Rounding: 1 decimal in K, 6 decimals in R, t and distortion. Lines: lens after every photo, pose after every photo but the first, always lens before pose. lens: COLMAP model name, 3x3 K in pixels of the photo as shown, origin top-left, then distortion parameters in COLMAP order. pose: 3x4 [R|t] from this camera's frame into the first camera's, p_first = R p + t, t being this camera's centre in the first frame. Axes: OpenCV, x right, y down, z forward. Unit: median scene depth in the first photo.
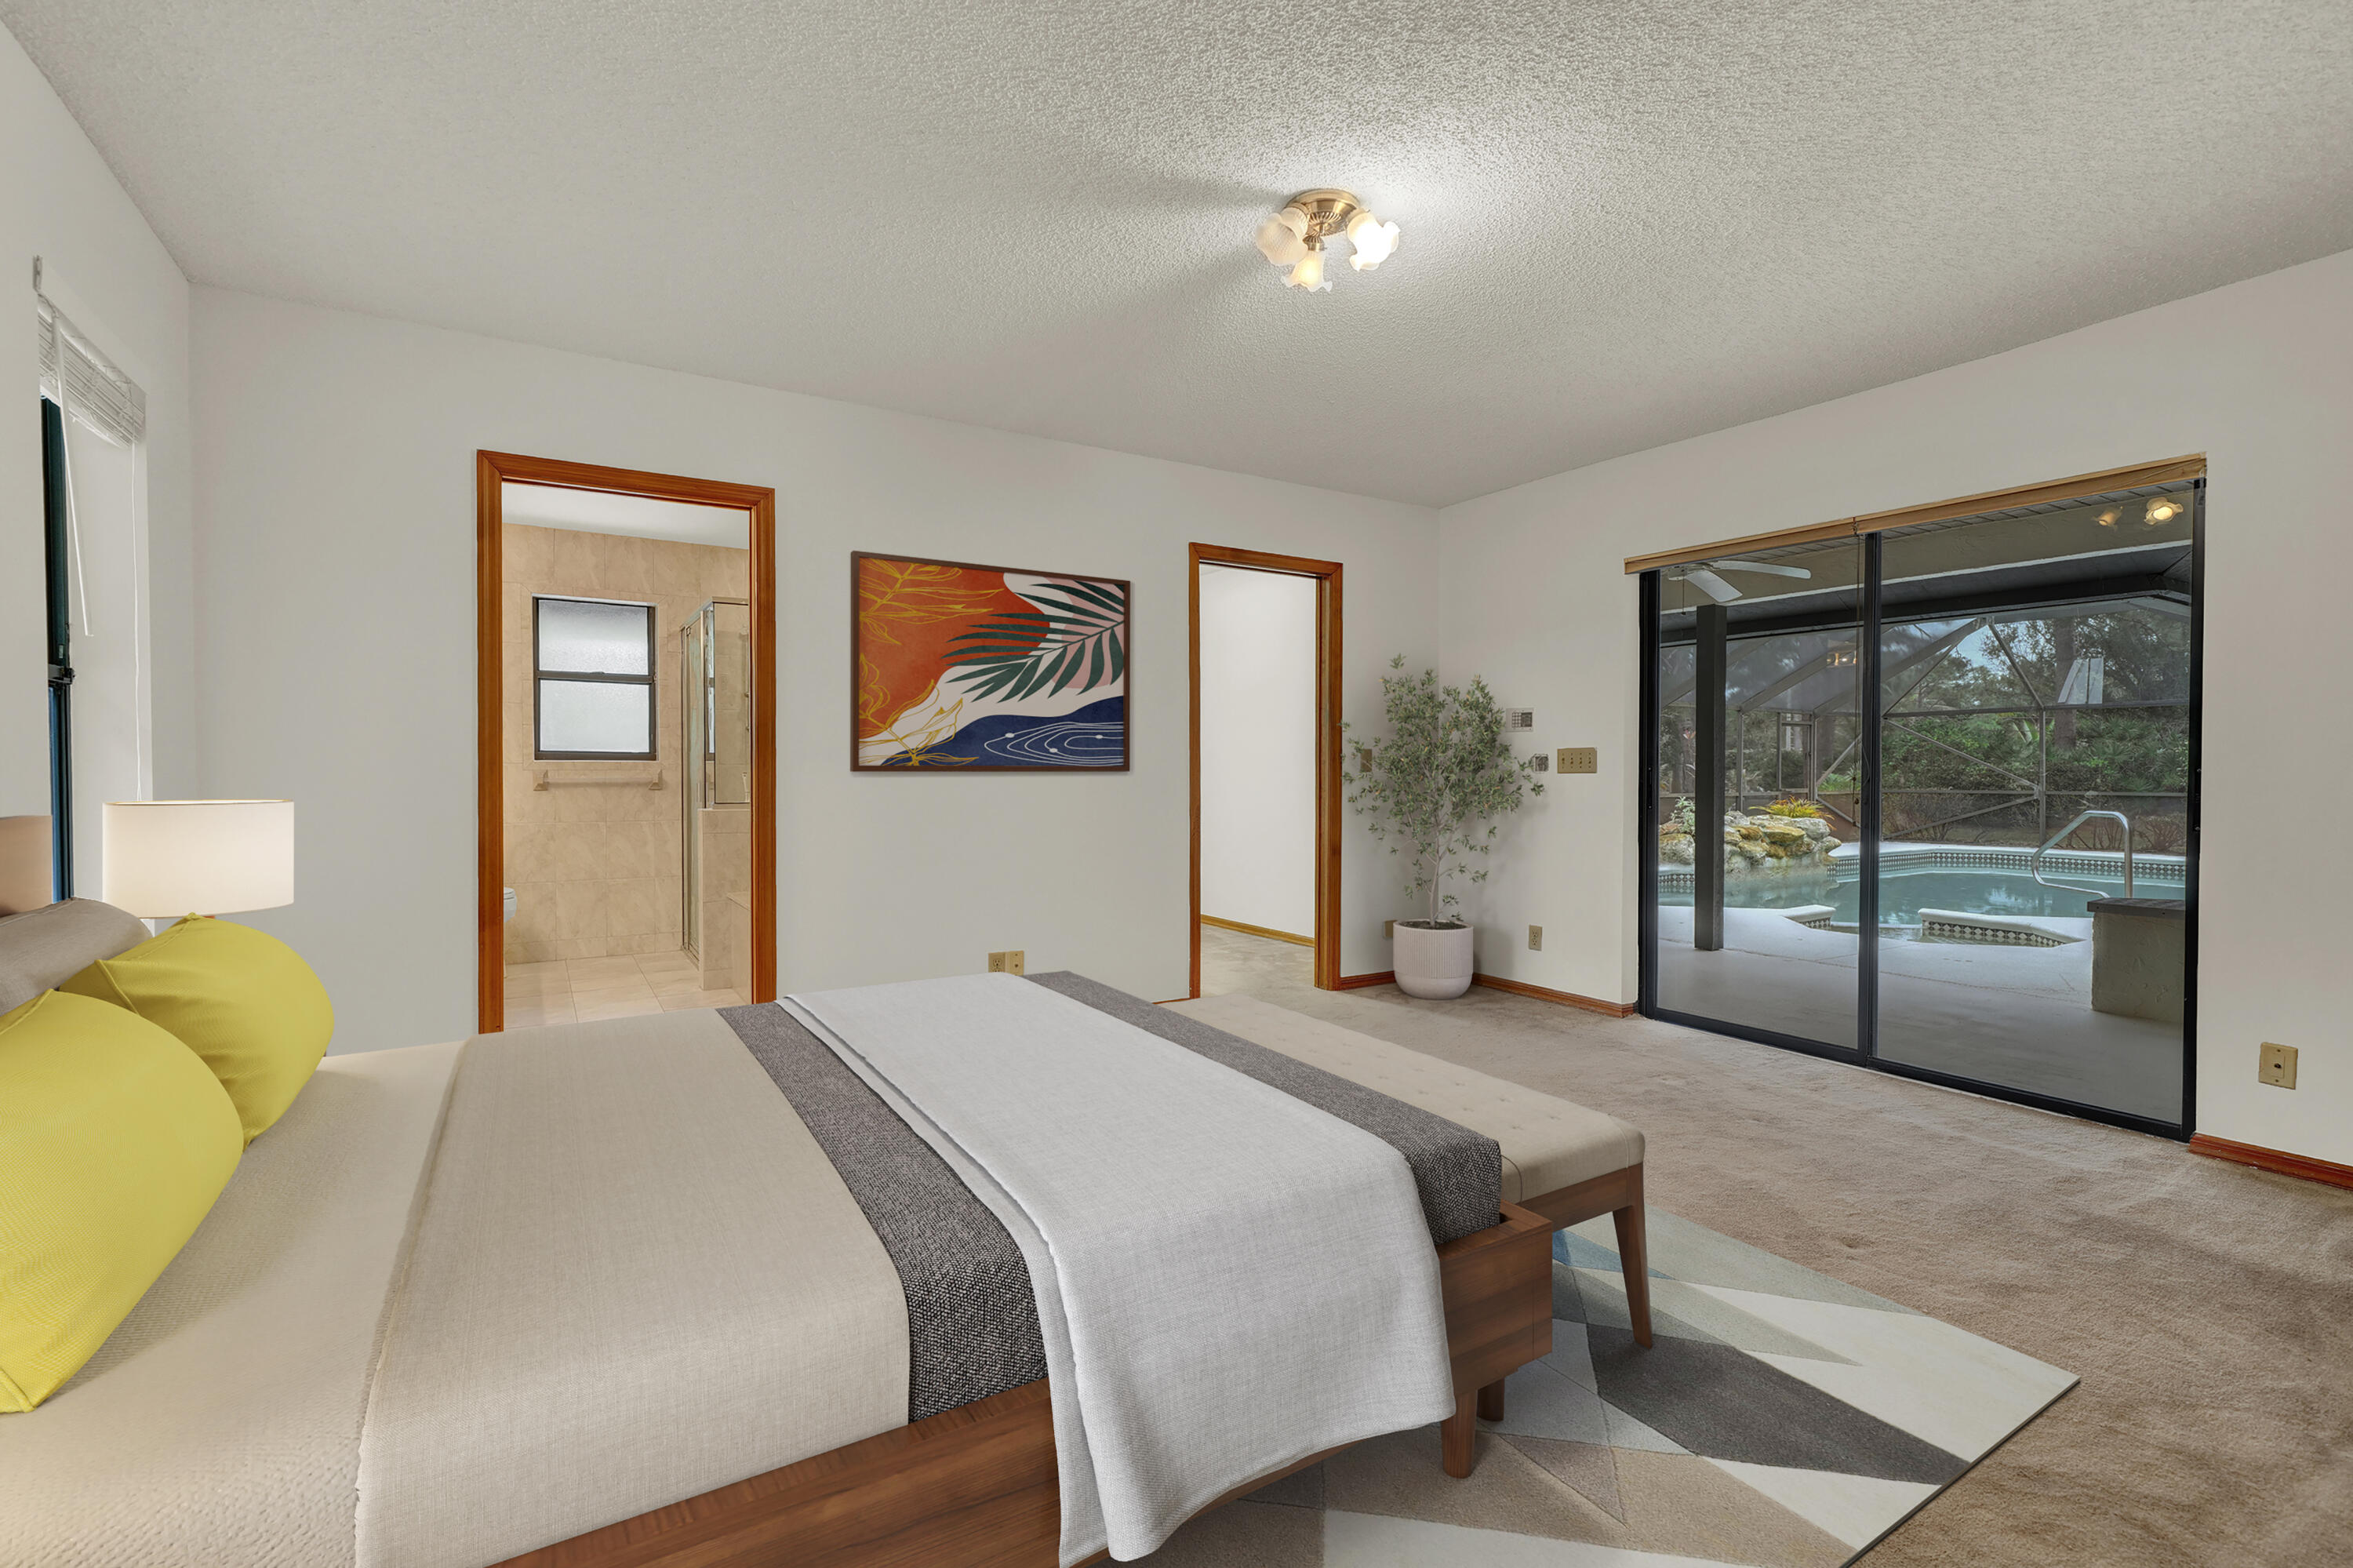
lens RADIAL K [[1061.4, 0, 1181.3], [0, 1061.4, 780.0], [0, 0, 1]] dist [0.008331, 0.002645]
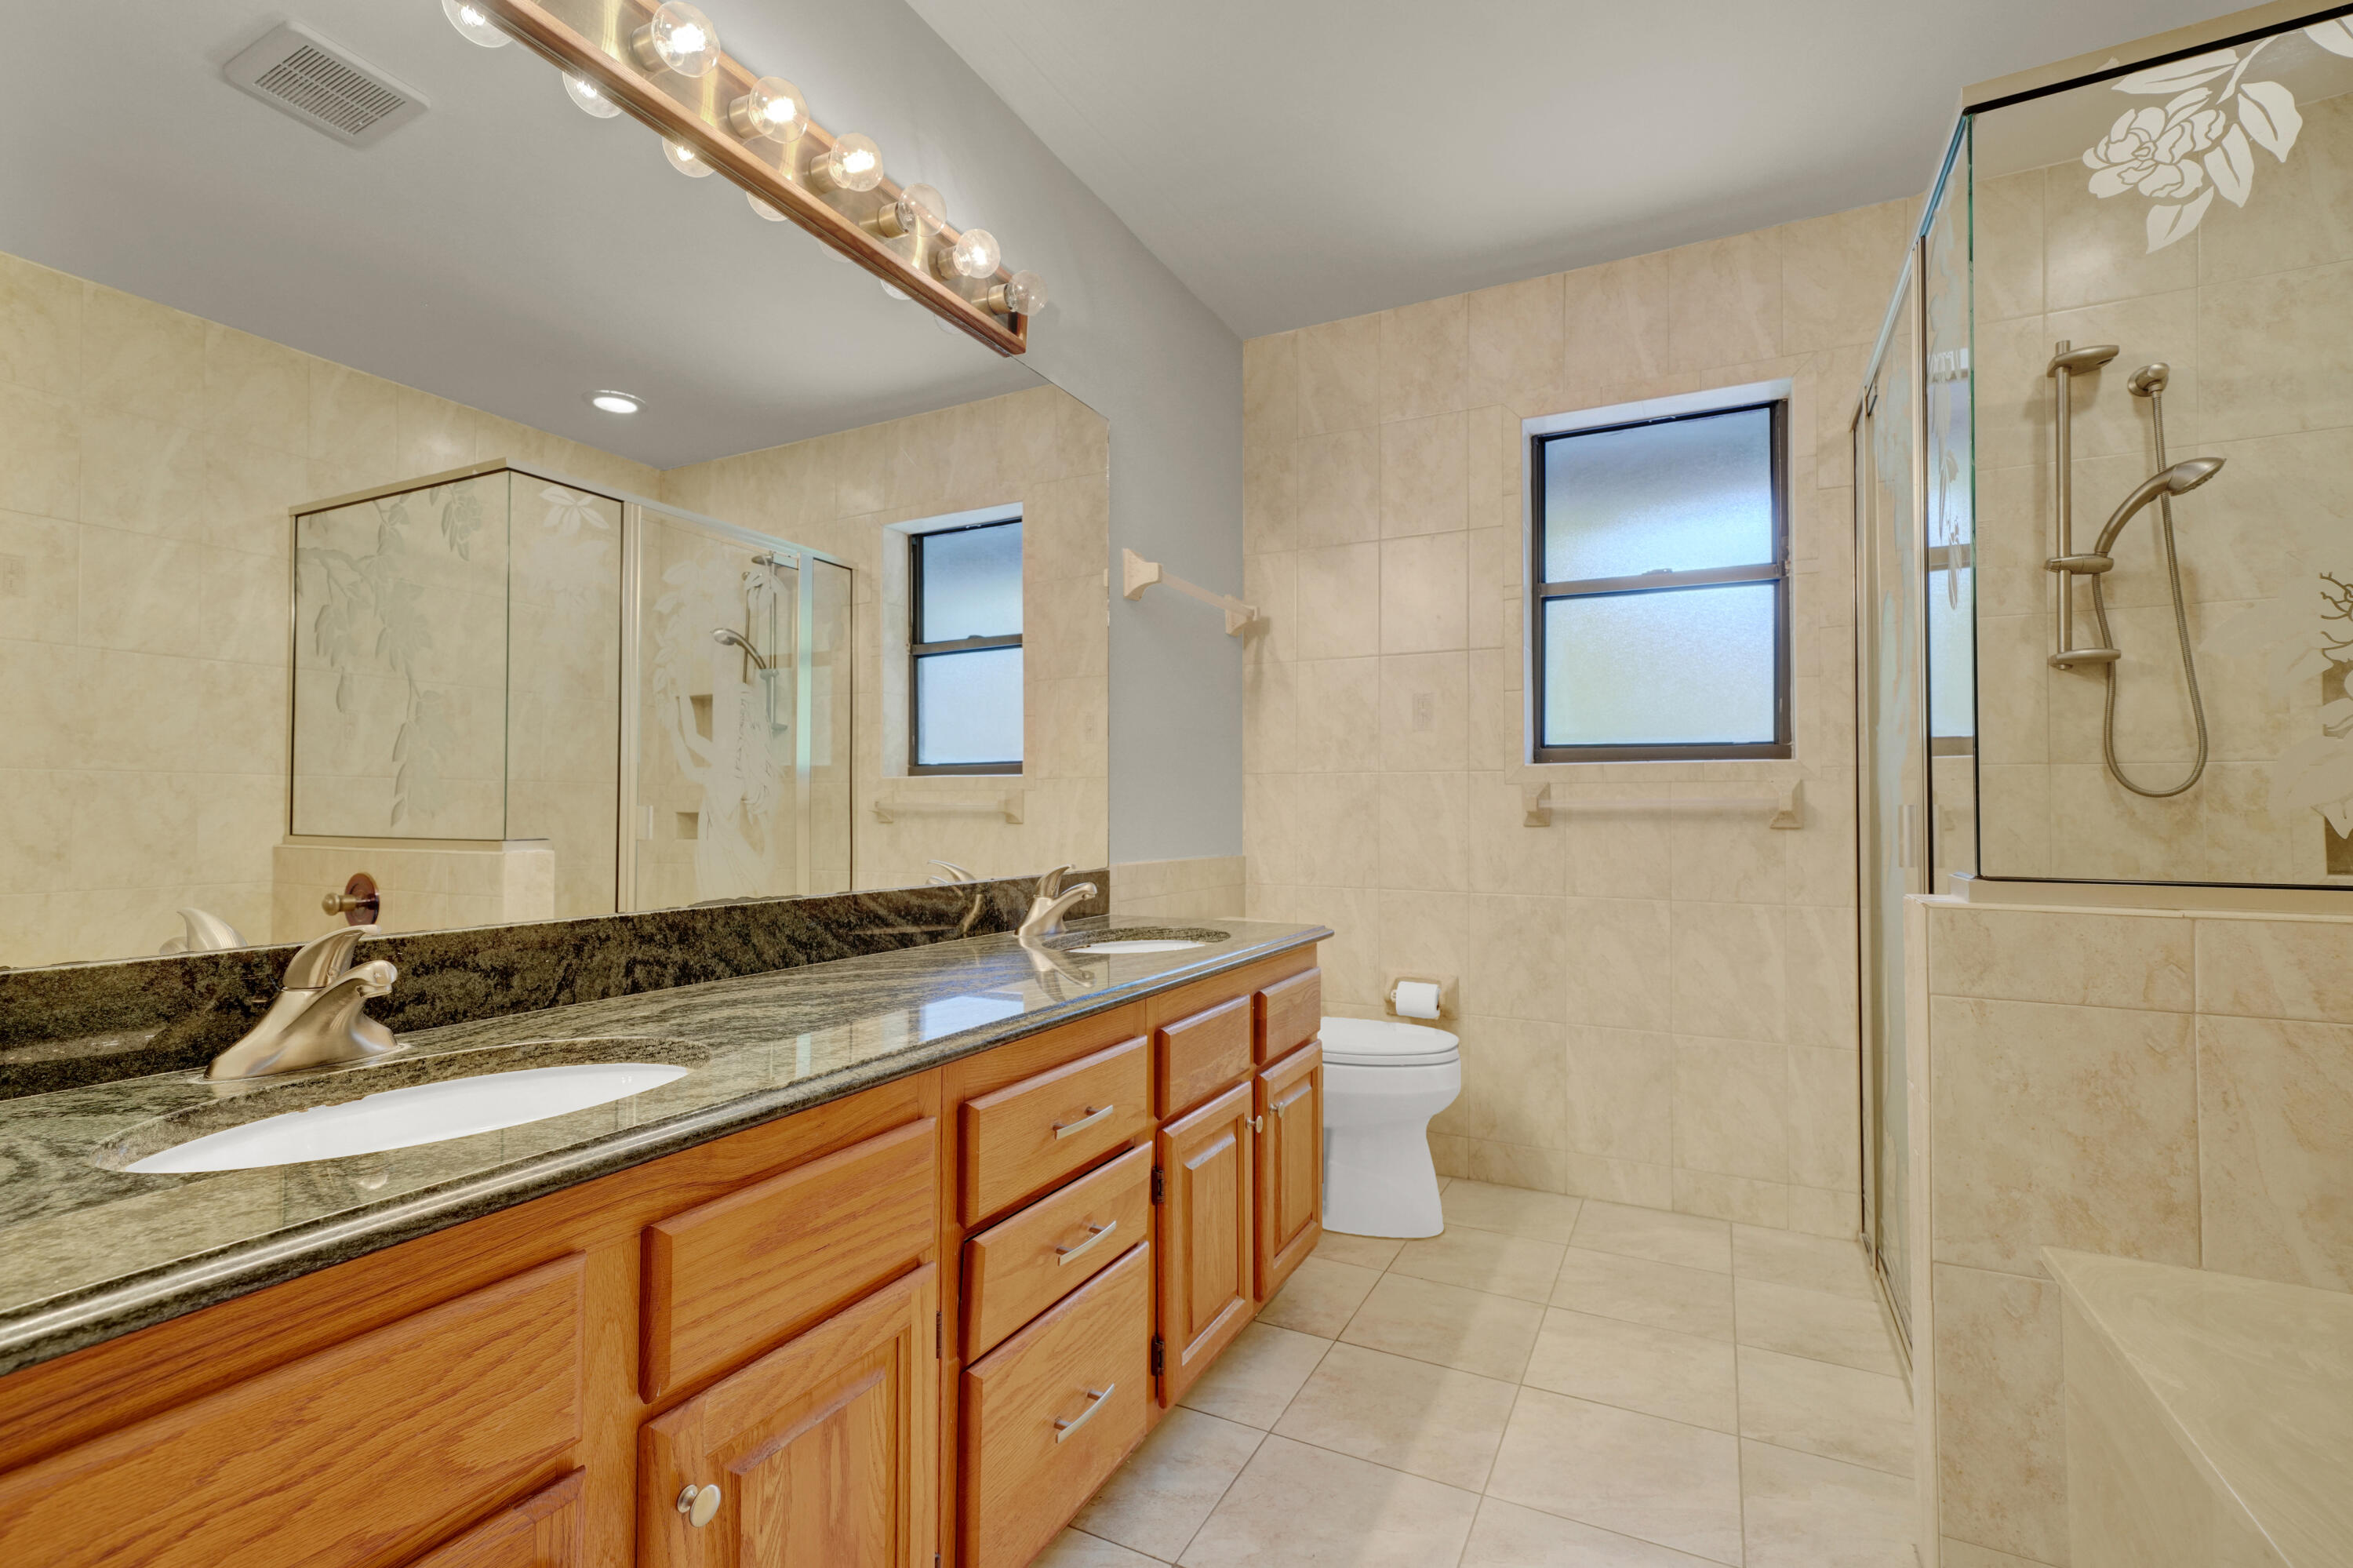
lens RADIAL K [[1061.4, 0, 1159.3], [0, 1061.4, 788.3], [0, 0, 1]] dist [0.008331, 0.002645]
pose [[0.511283, -0.017341, -0.859237, -0.268774], [-0.011750, 0.999562, -0.027165, 0.007556], [0.859332, 0.023985, 0.510855, 0.589681]]
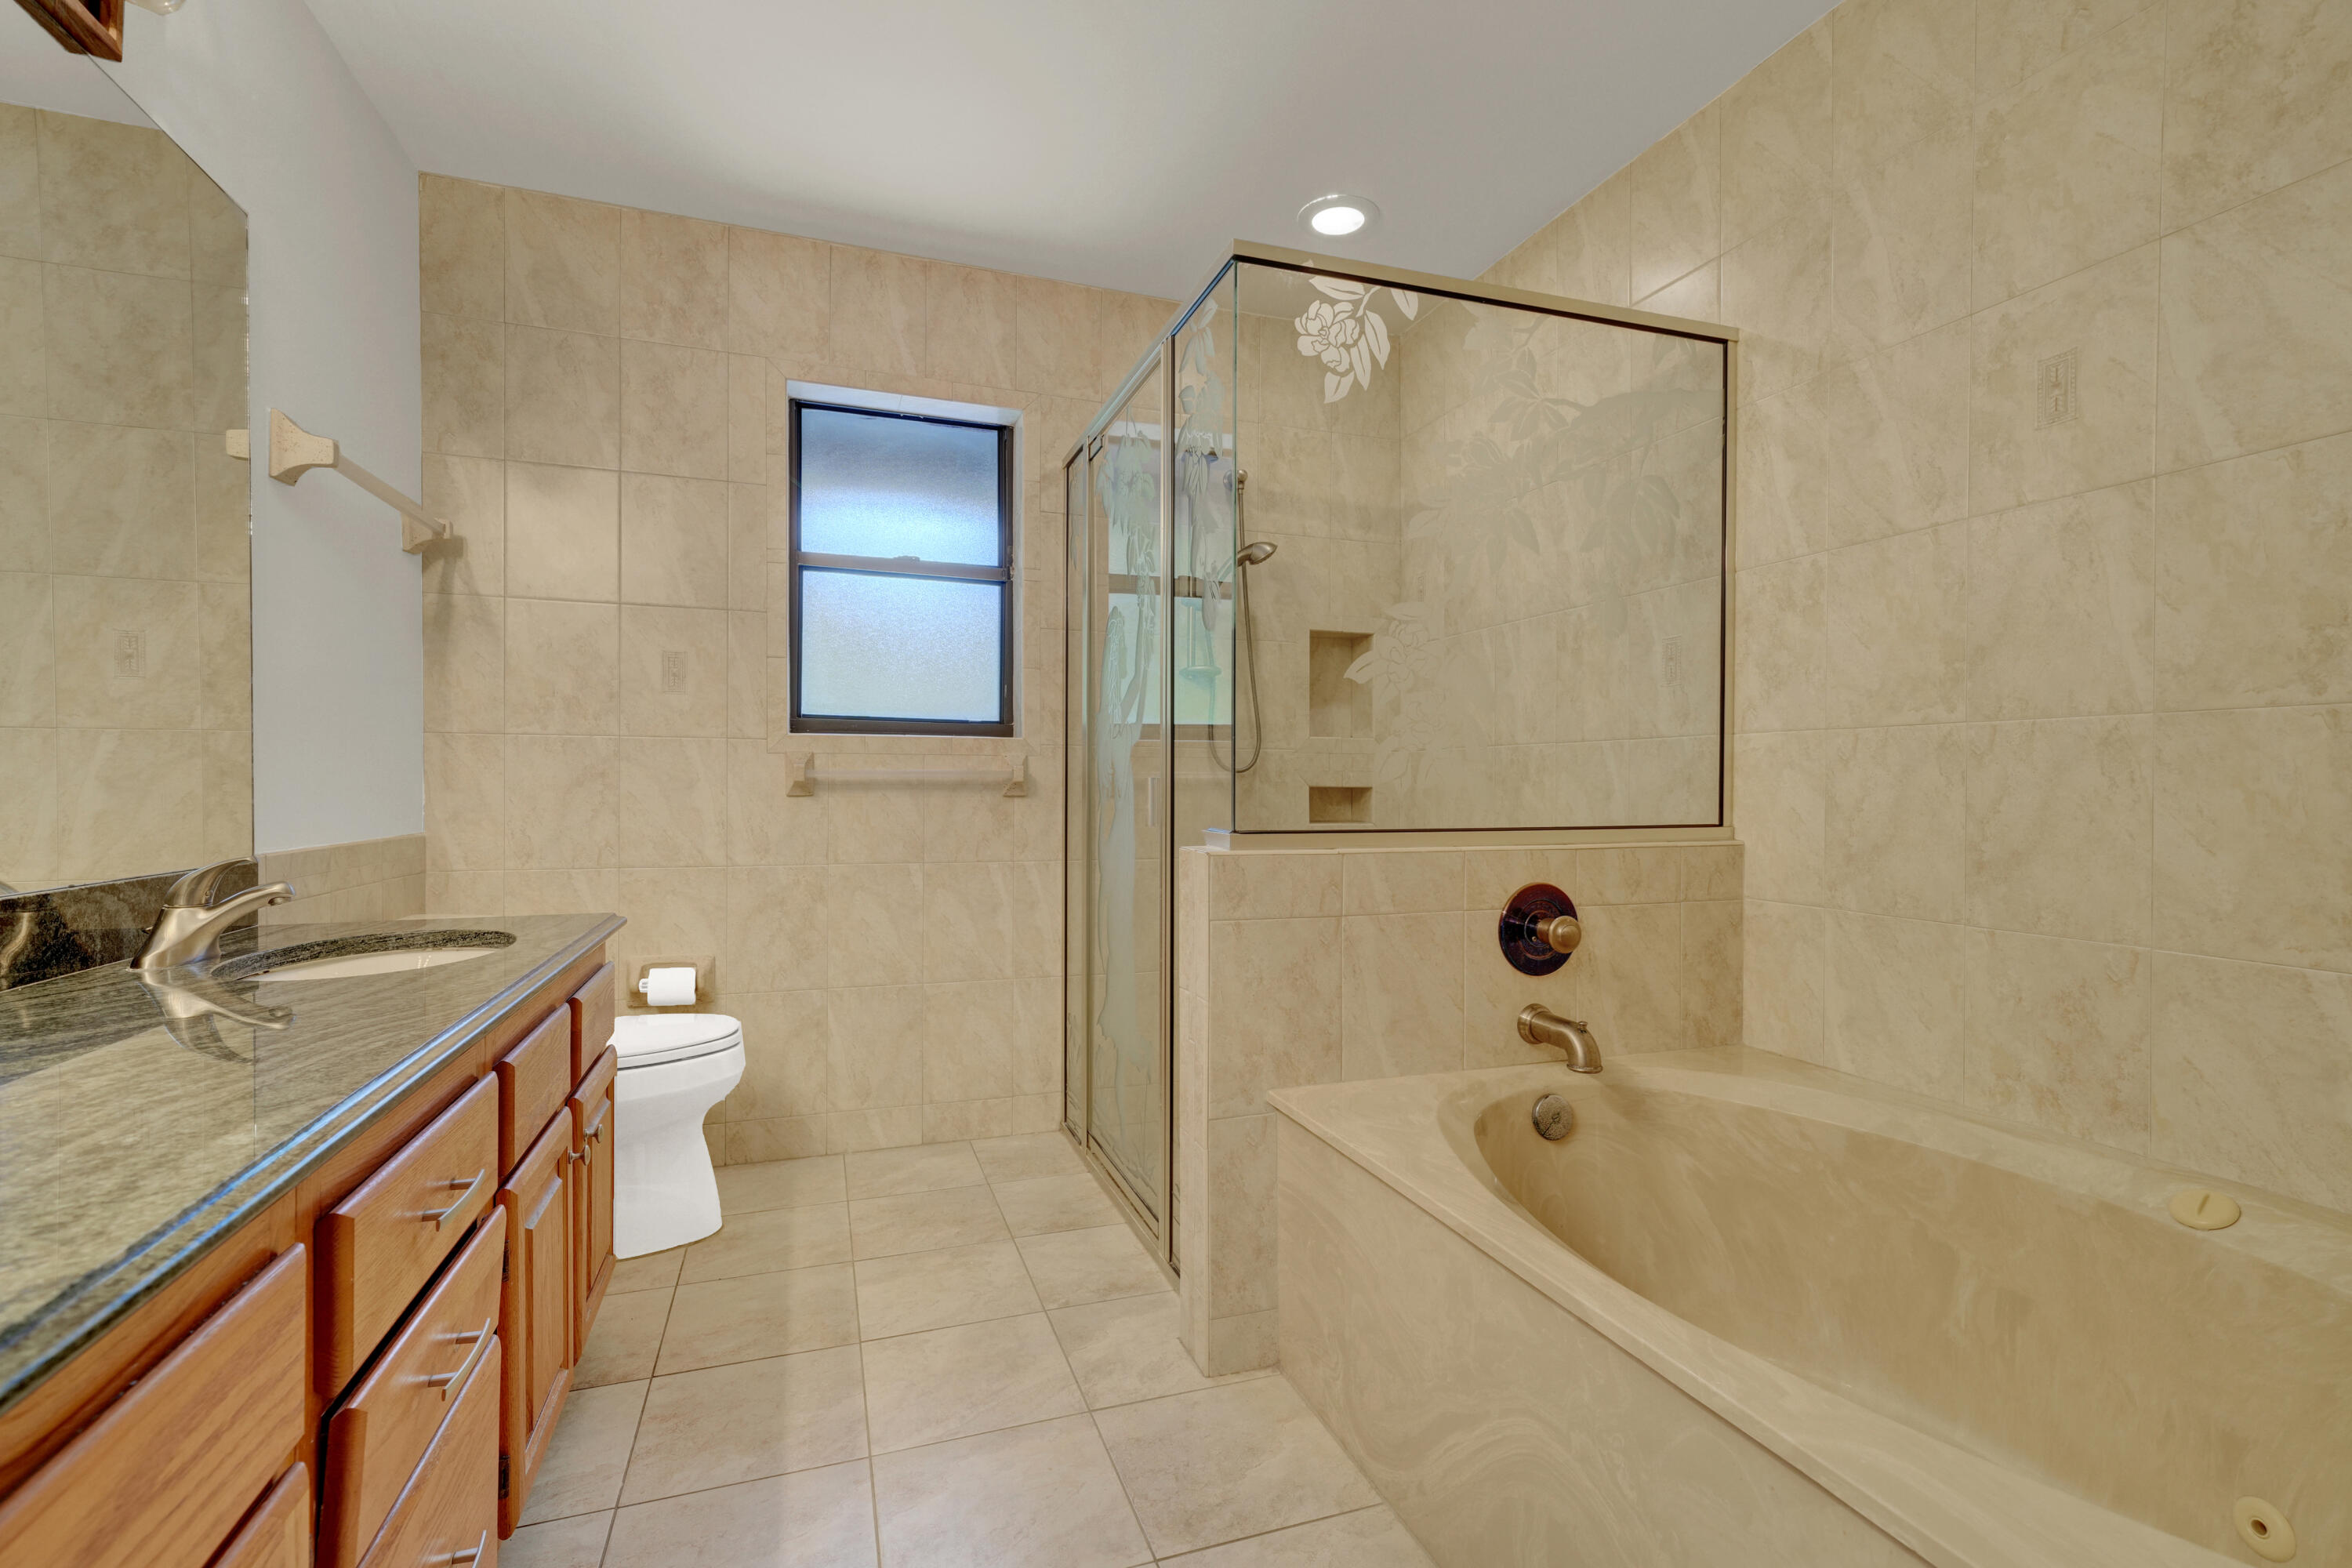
lens RADIAL K [[1060.9, 0, 1168.2], [0, 1060.9, 788.9], [0, 0, 1]] dist [0.008331, 0.002645]
pose [[0.975584, 0.006506, -0.219528, -0.325600], [-0.007913, 0.999953, -0.005531, 0.007759], [0.219482, 0.007133, 0.975590, 0.553549]]
